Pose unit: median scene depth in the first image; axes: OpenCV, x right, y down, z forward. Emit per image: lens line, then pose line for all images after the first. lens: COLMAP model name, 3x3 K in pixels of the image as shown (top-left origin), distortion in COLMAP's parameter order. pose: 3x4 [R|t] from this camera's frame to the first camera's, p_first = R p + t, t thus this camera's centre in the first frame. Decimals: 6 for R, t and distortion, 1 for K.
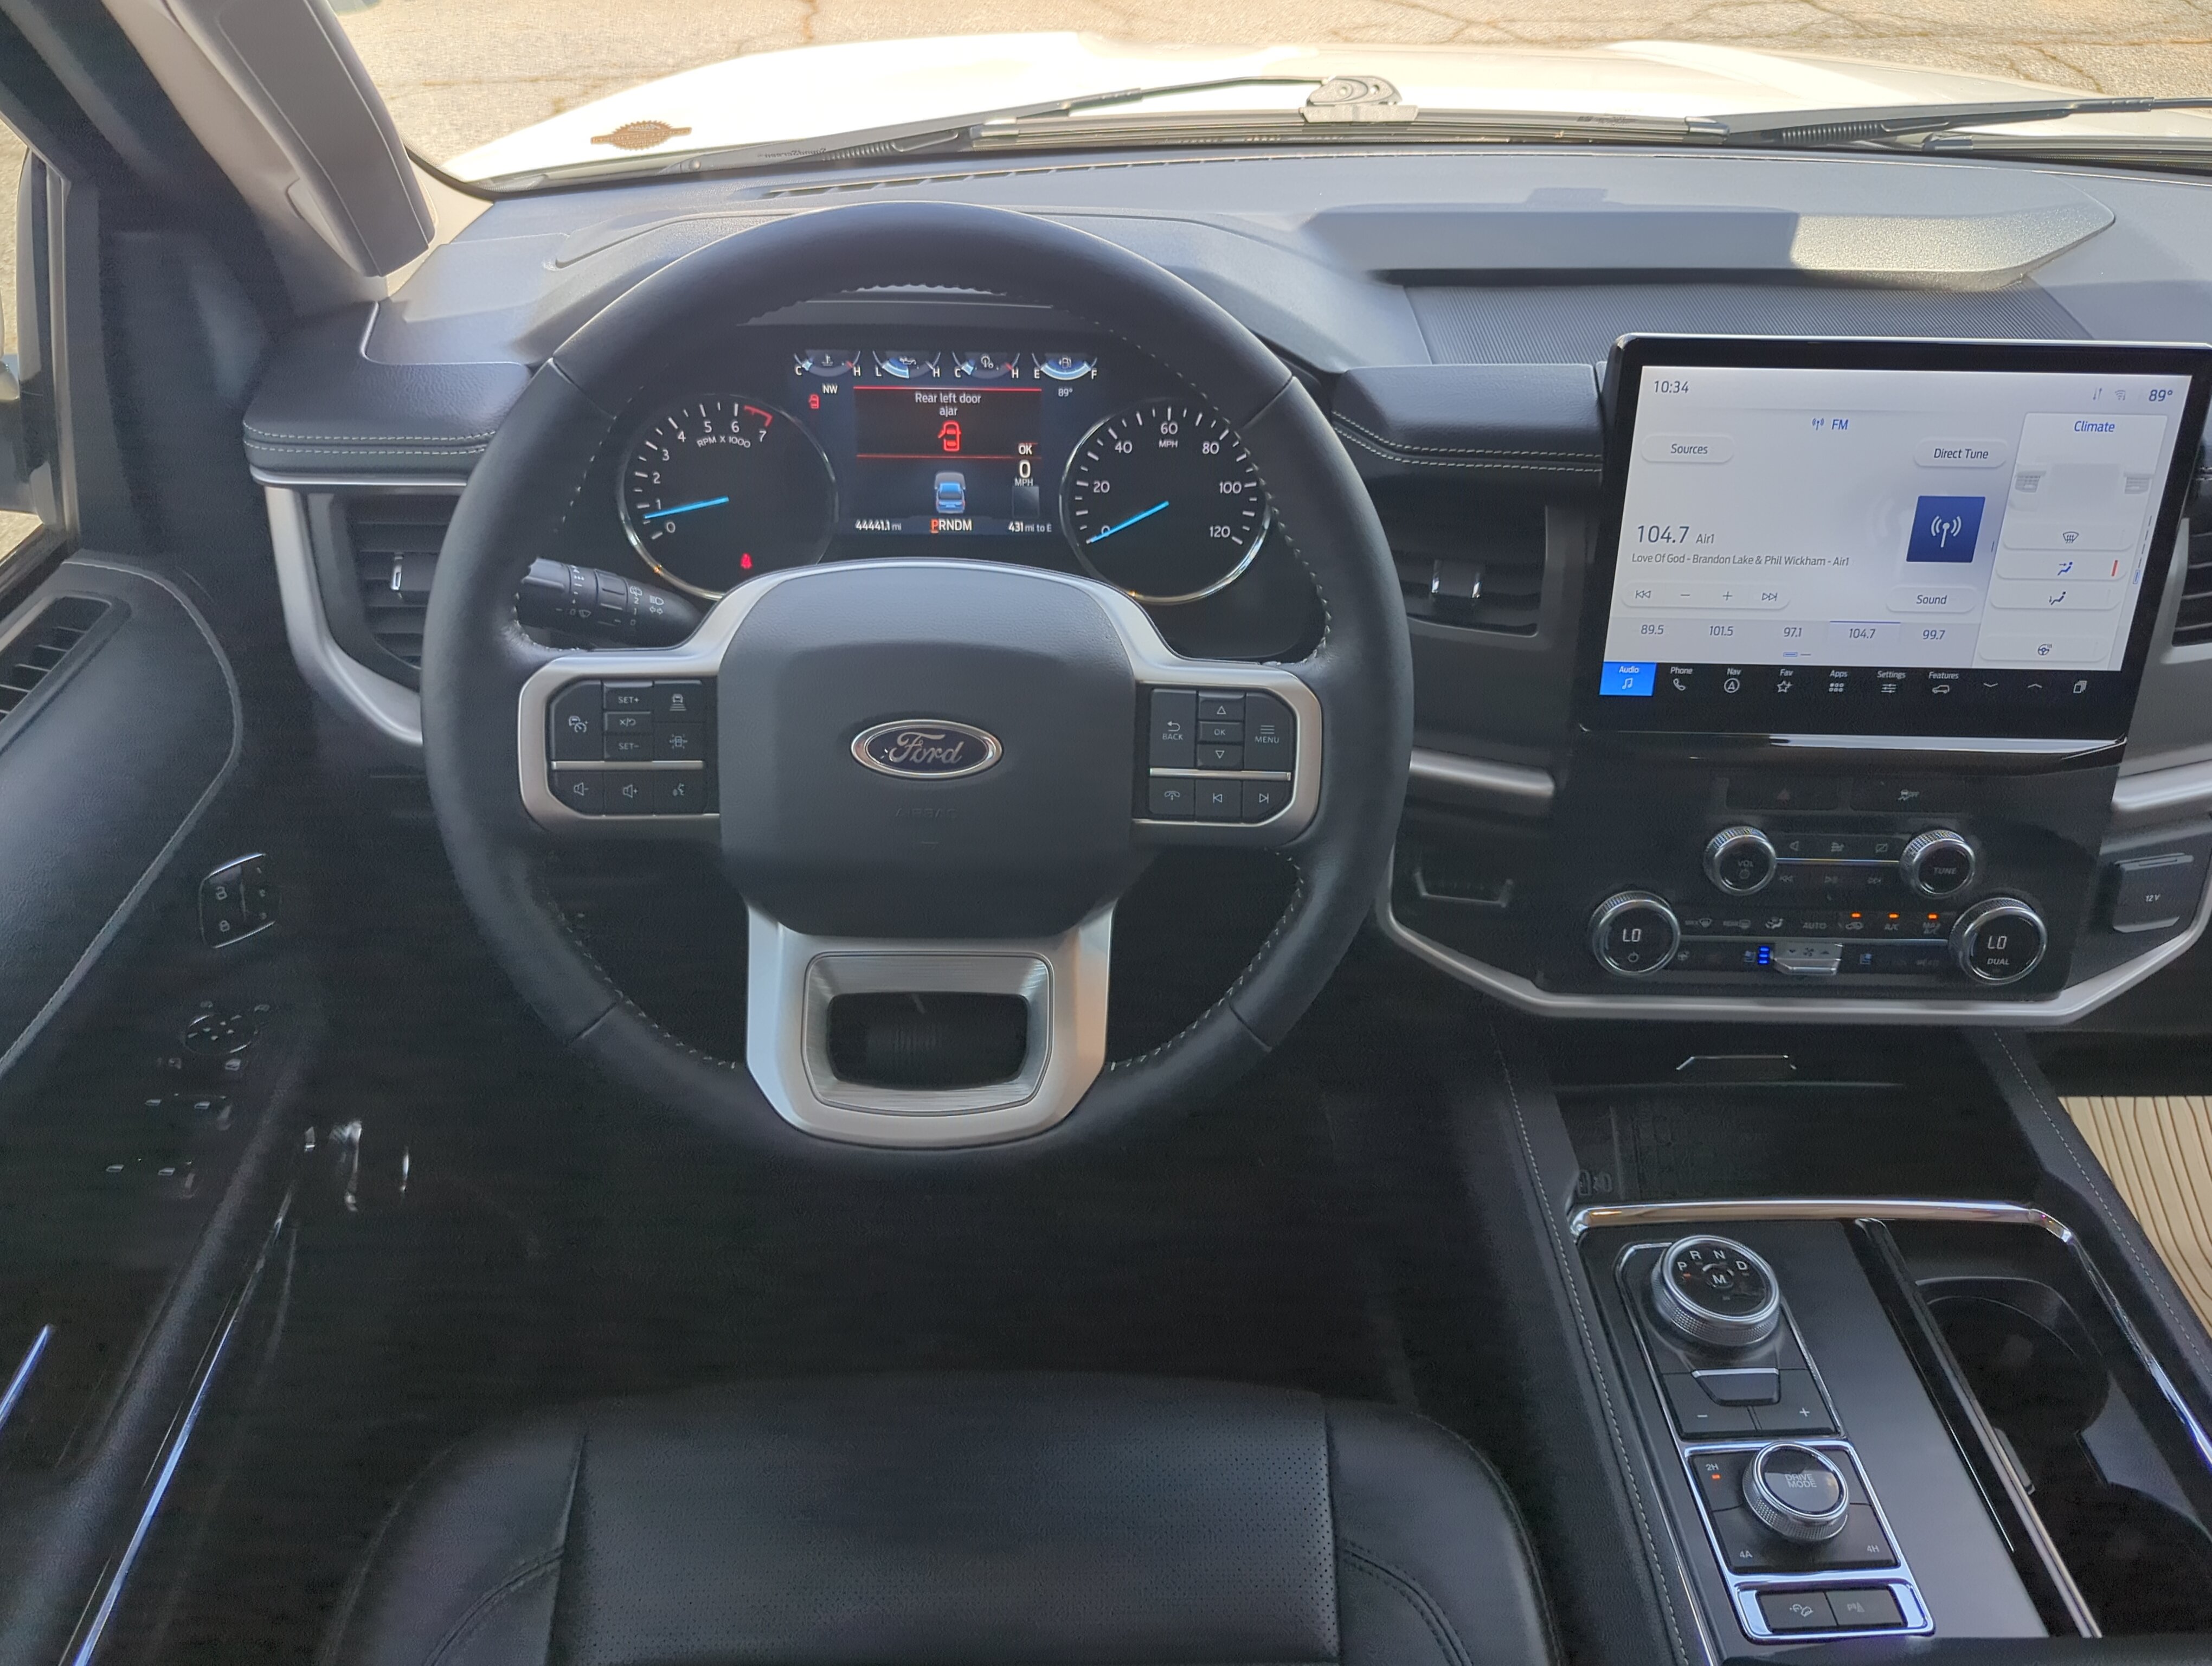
lens RADIAL K [[1774.4, 0, 1113.2], [0, 1774.4, 825.4], [0, 0, 1]] dist [0.052224, -0.047352]
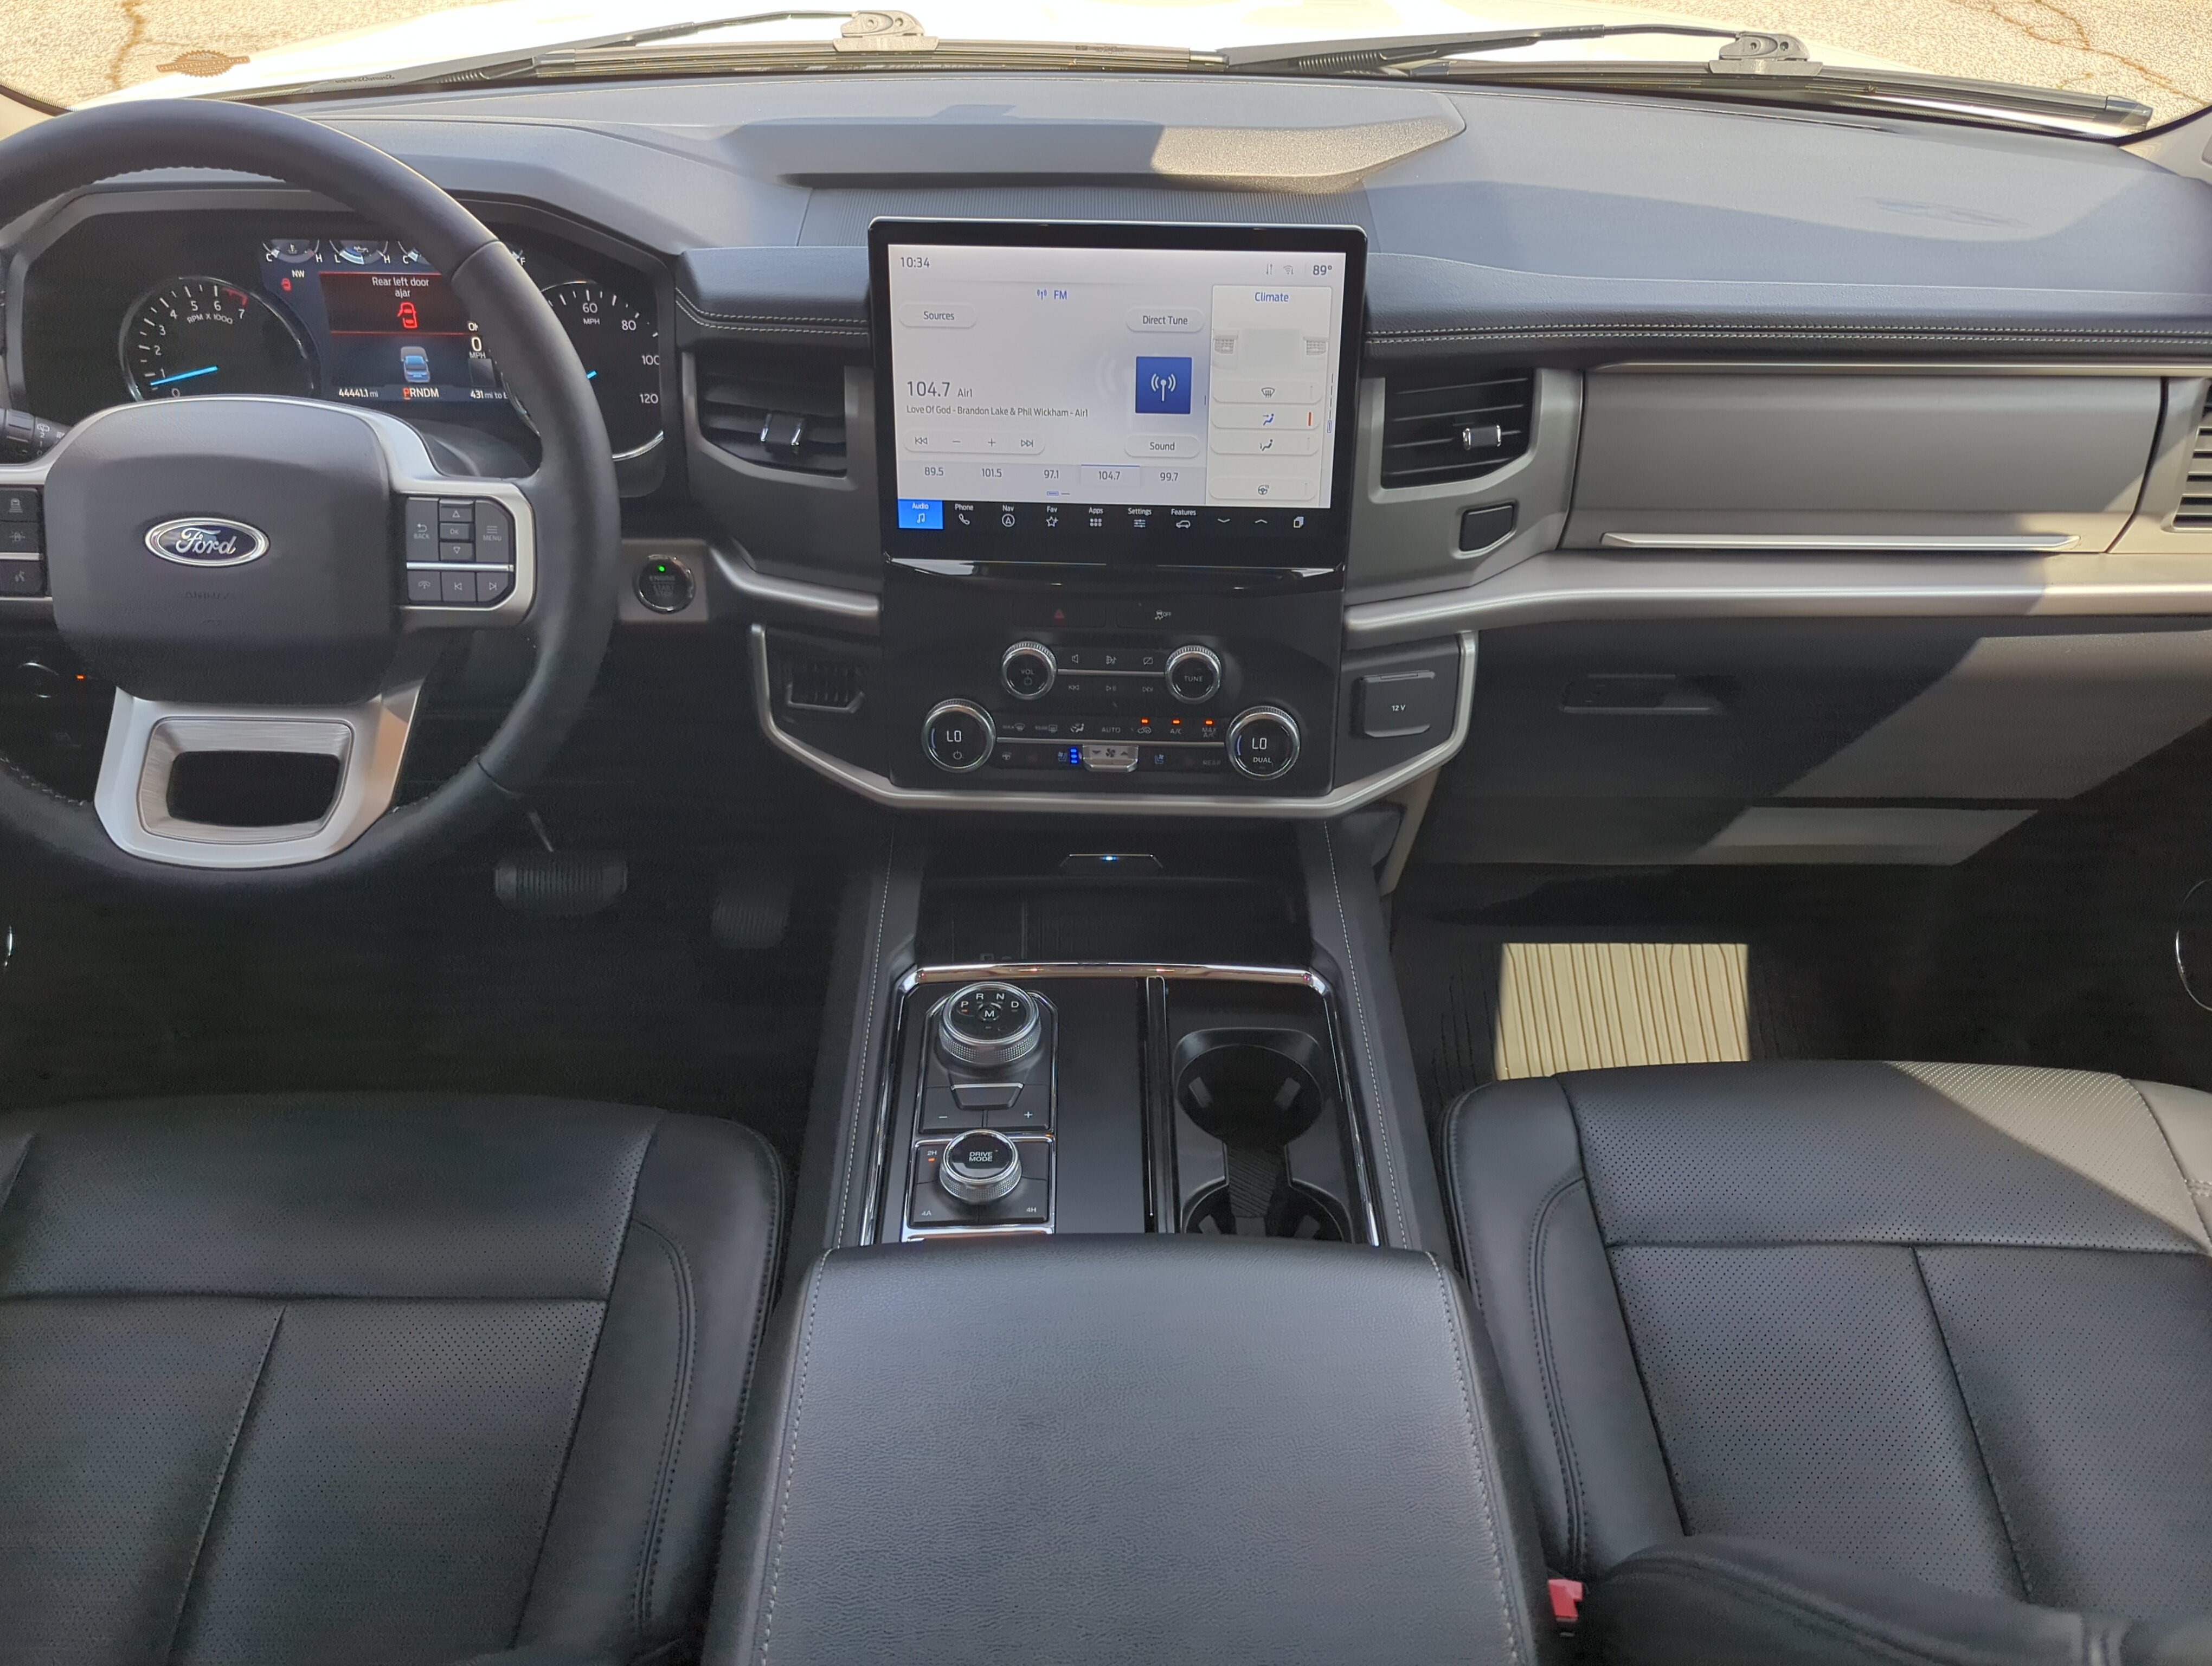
lens RADIAL K [[1774.4, 0, 1132.8], [0, 1774.4, 838.4], [0, 0, 1]] dist [0.052224, -0.047352]
pose [[0.999184, 0.006490, -0.039872, 0.466498], [-0.005525, 0.999690, 0.024277, 0.102220], [0.040017, -0.024037, 0.998910, -0.184065]]
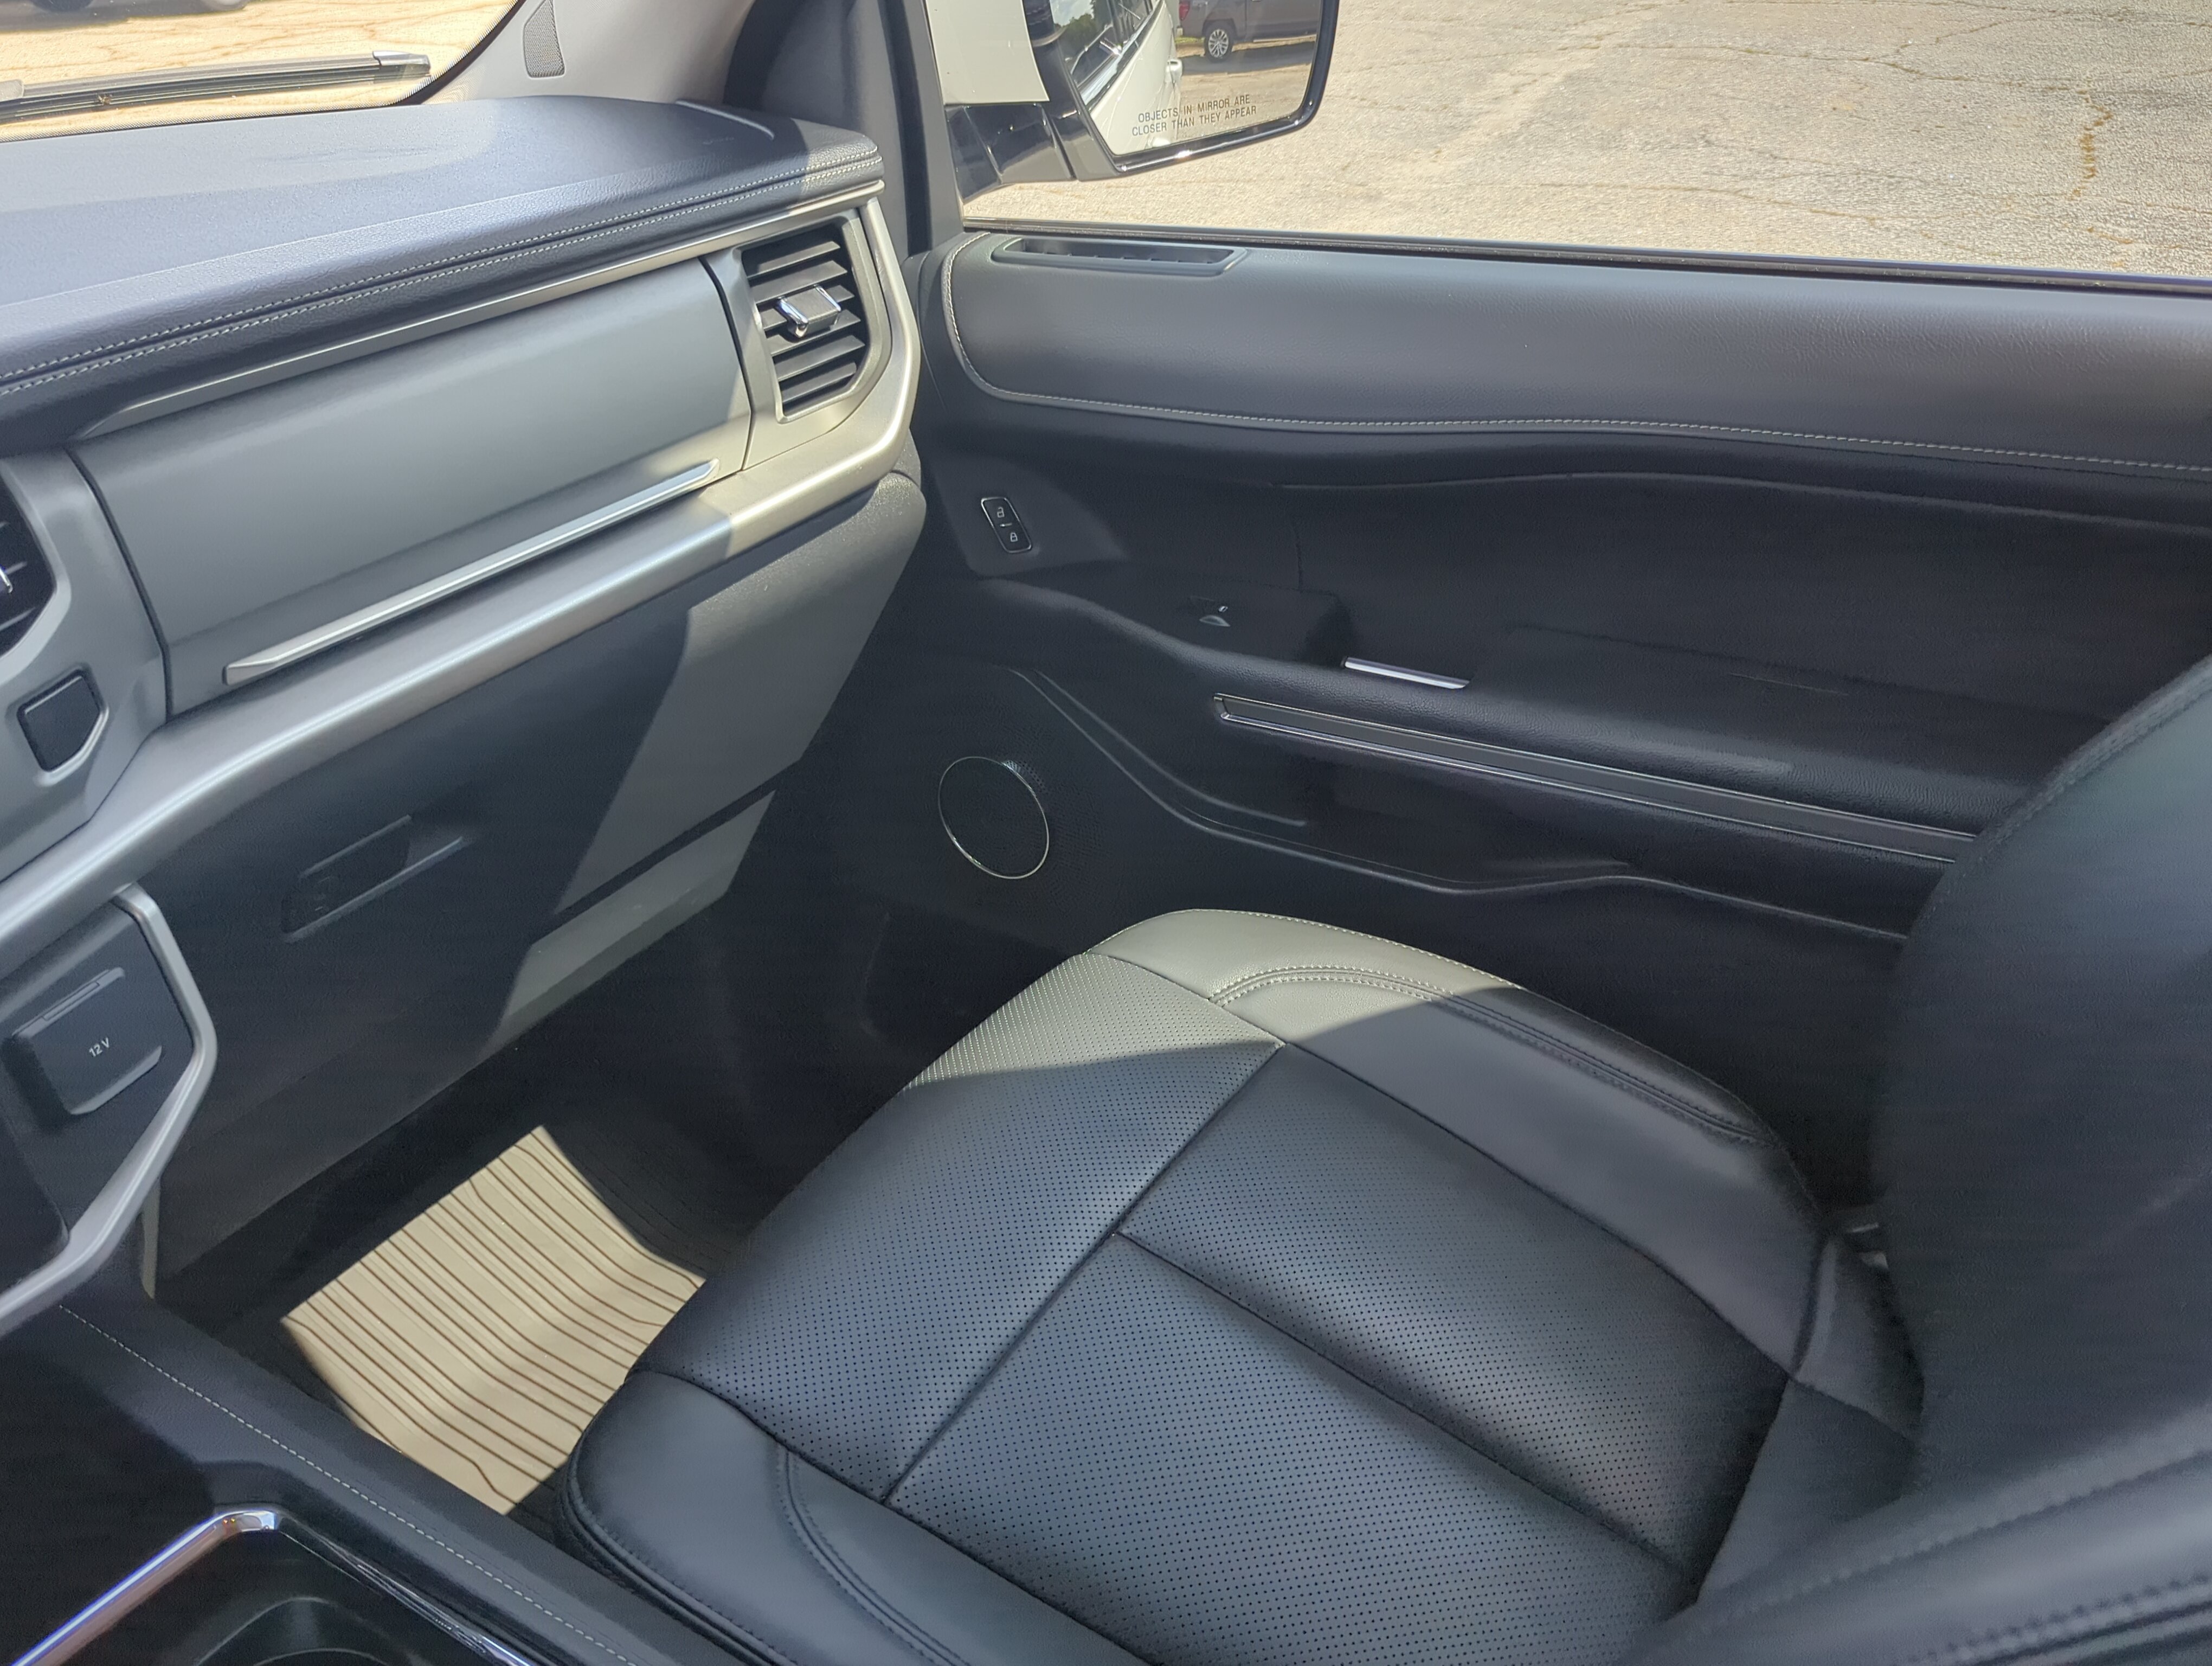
lens RADIAL K [[1774.4, 0, 1075.1], [0, 1774.4, 832.9], [0, 0, 1]] dist [0.052224, -0.047352]
pose [[0.563495, -0.457900, 0.687605, 0.364274], [0.518119, 0.844174, 0.137564, 0.072458], [-0.643449, 0.278745, 0.712934, 0.248455]]
